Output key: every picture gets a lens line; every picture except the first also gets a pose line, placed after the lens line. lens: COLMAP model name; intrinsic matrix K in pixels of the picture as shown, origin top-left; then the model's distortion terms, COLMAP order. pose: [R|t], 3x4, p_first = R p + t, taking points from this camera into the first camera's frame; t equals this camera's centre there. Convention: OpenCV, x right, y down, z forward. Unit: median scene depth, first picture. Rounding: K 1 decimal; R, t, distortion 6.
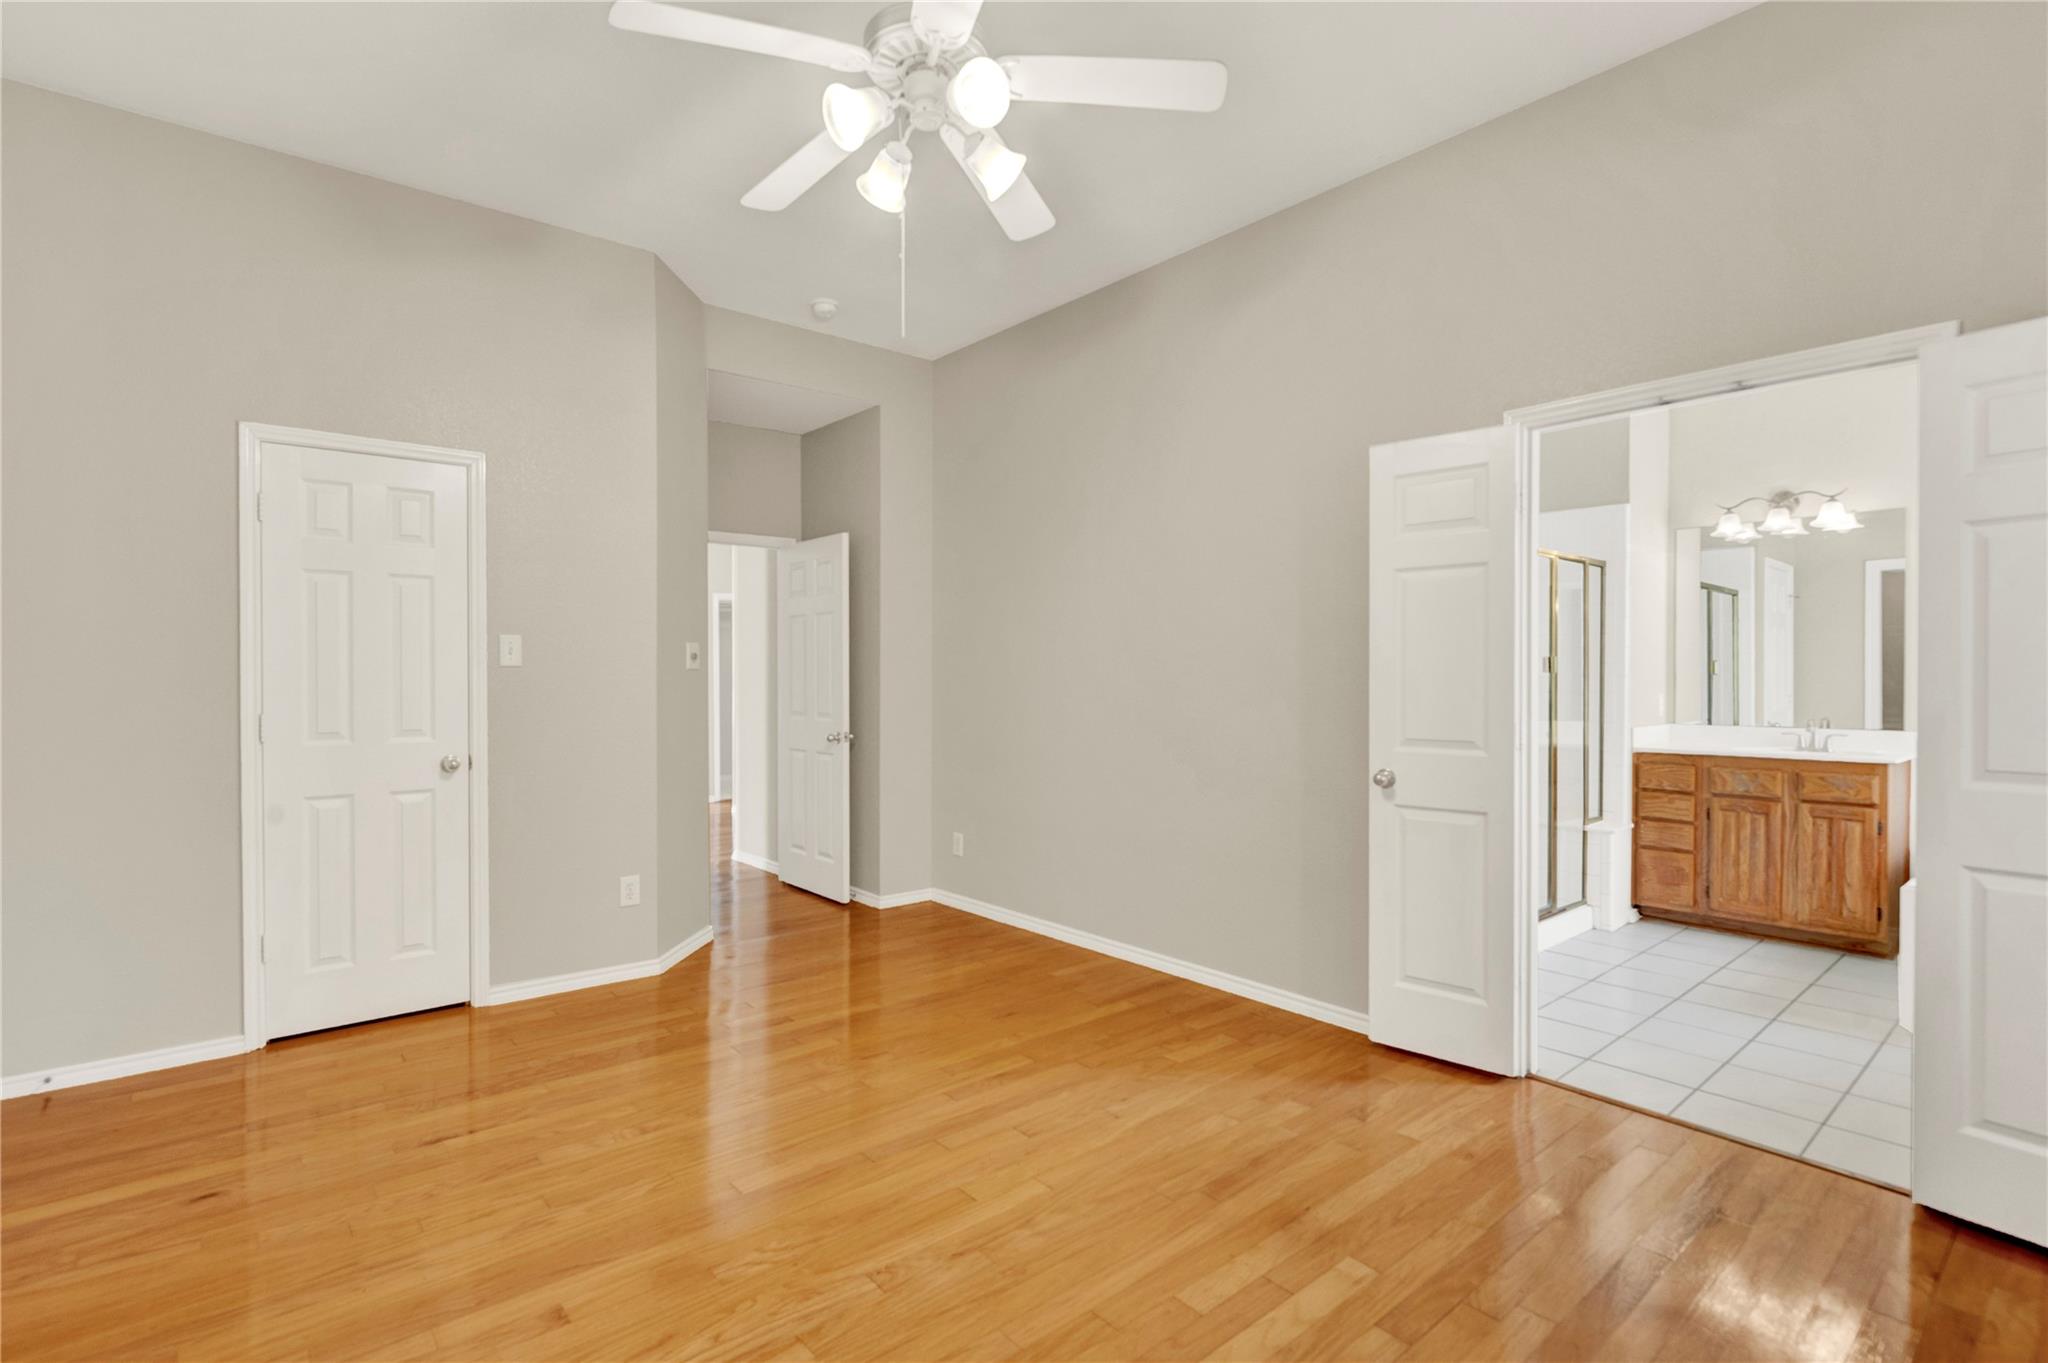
lens RADIAL K [[956.5, 0, 1020.1], [0, 956.5, 684.0], [0, 0, 1]] dist [0.016064, -0.014746]
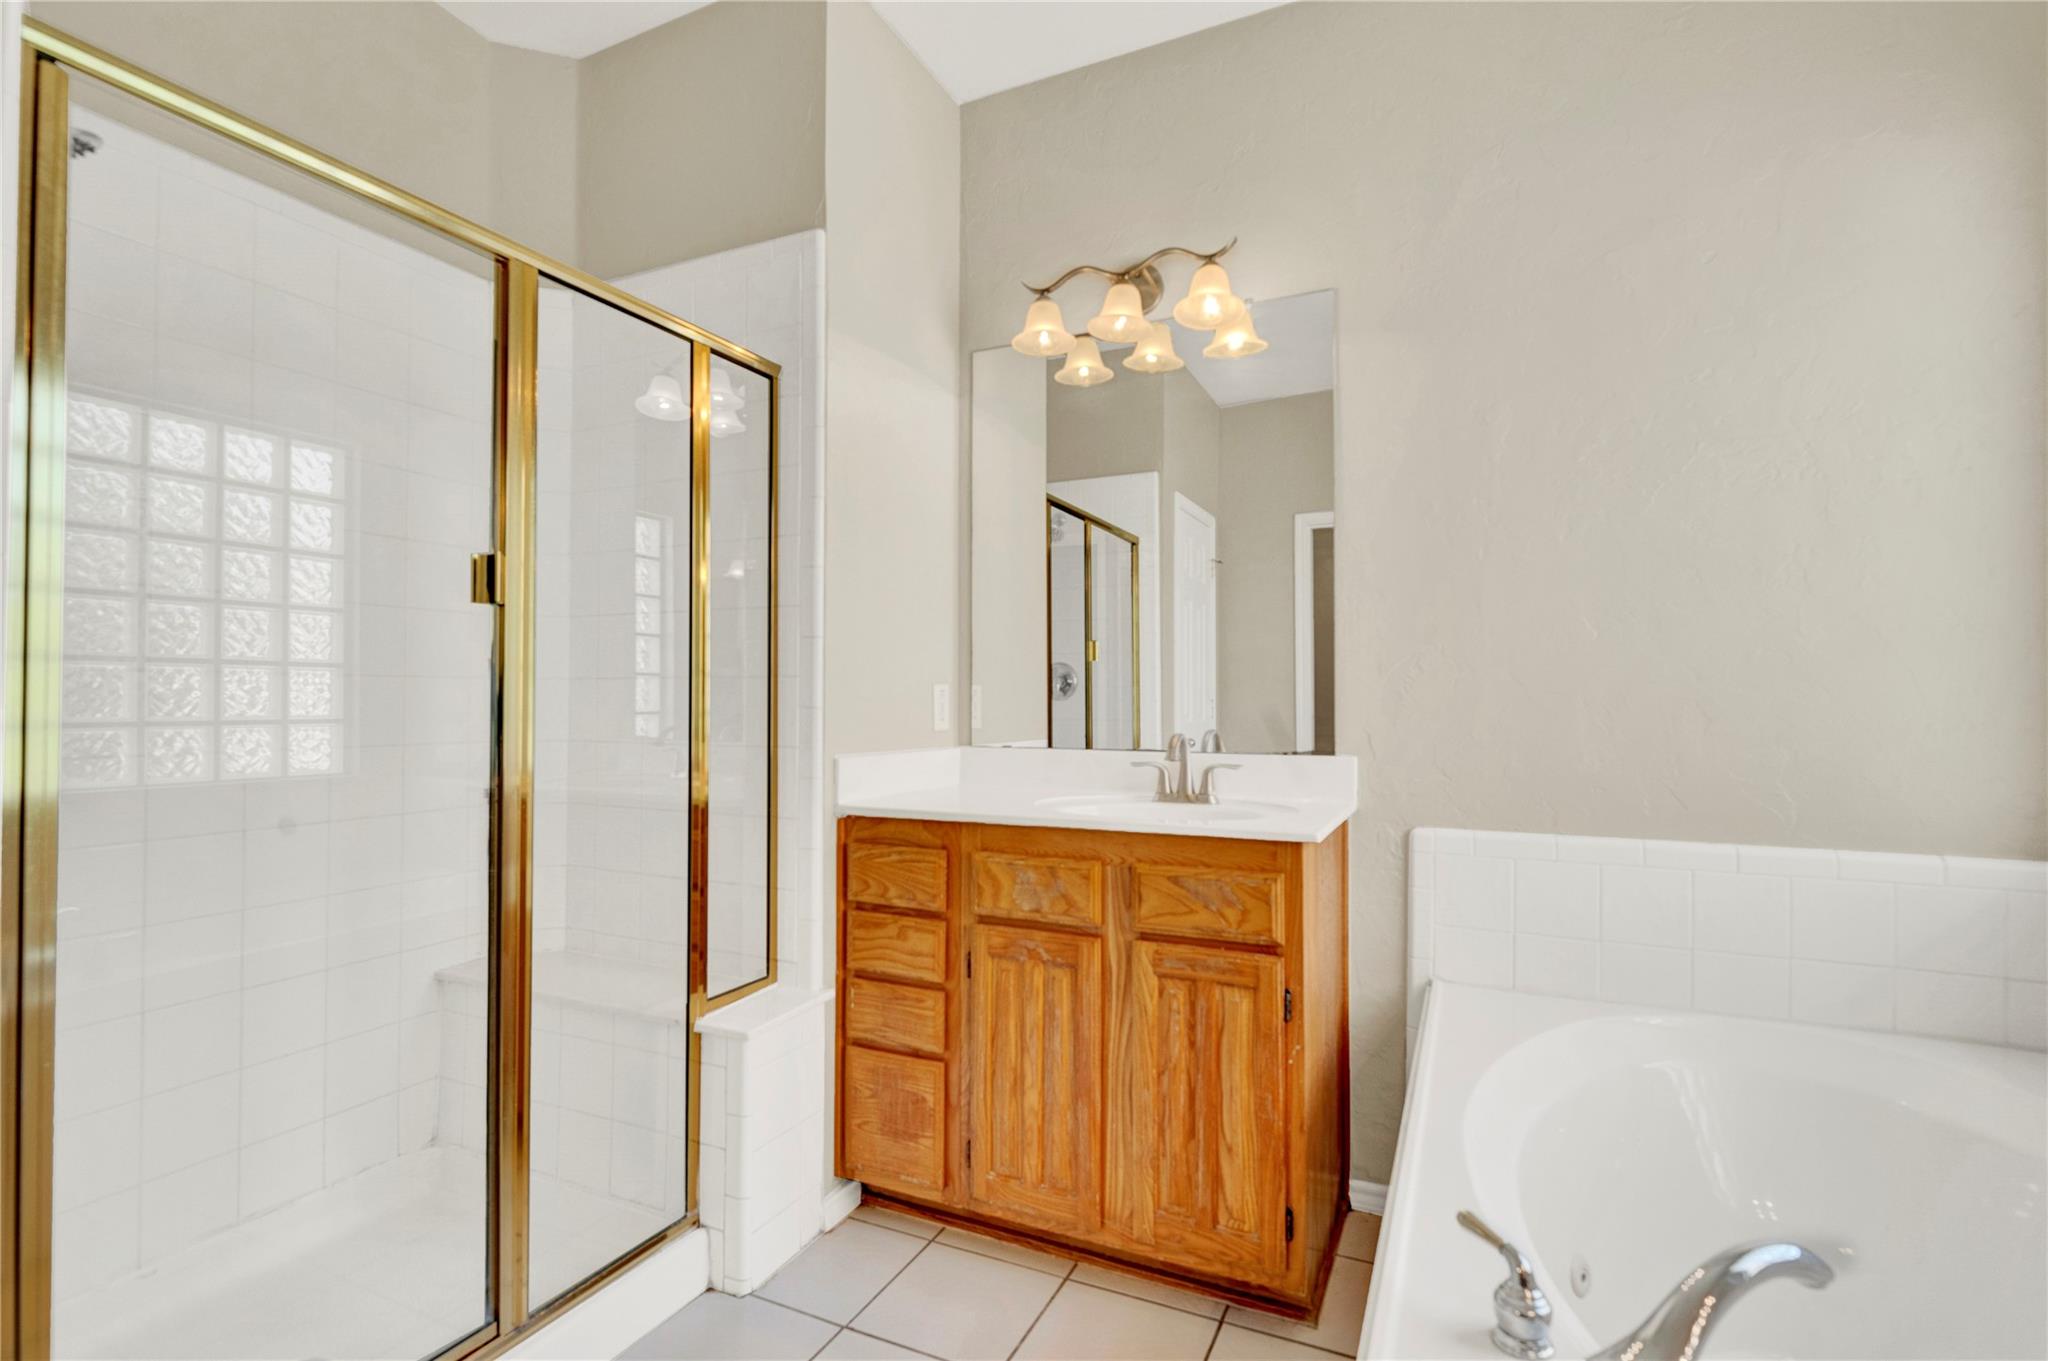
lens RADIAL K [[956.5, 0, 1020.1], [0, 956.5, 683.0], [0, 0, 1]] dist [0.016064, -0.014746]
pose [[0.912626, 0.007733, 0.408723, 0.578663], [0.001328, 0.999760, -0.021881, 0.022578], [-0.408794, 0.020512, 0.912396, 0.623315]]
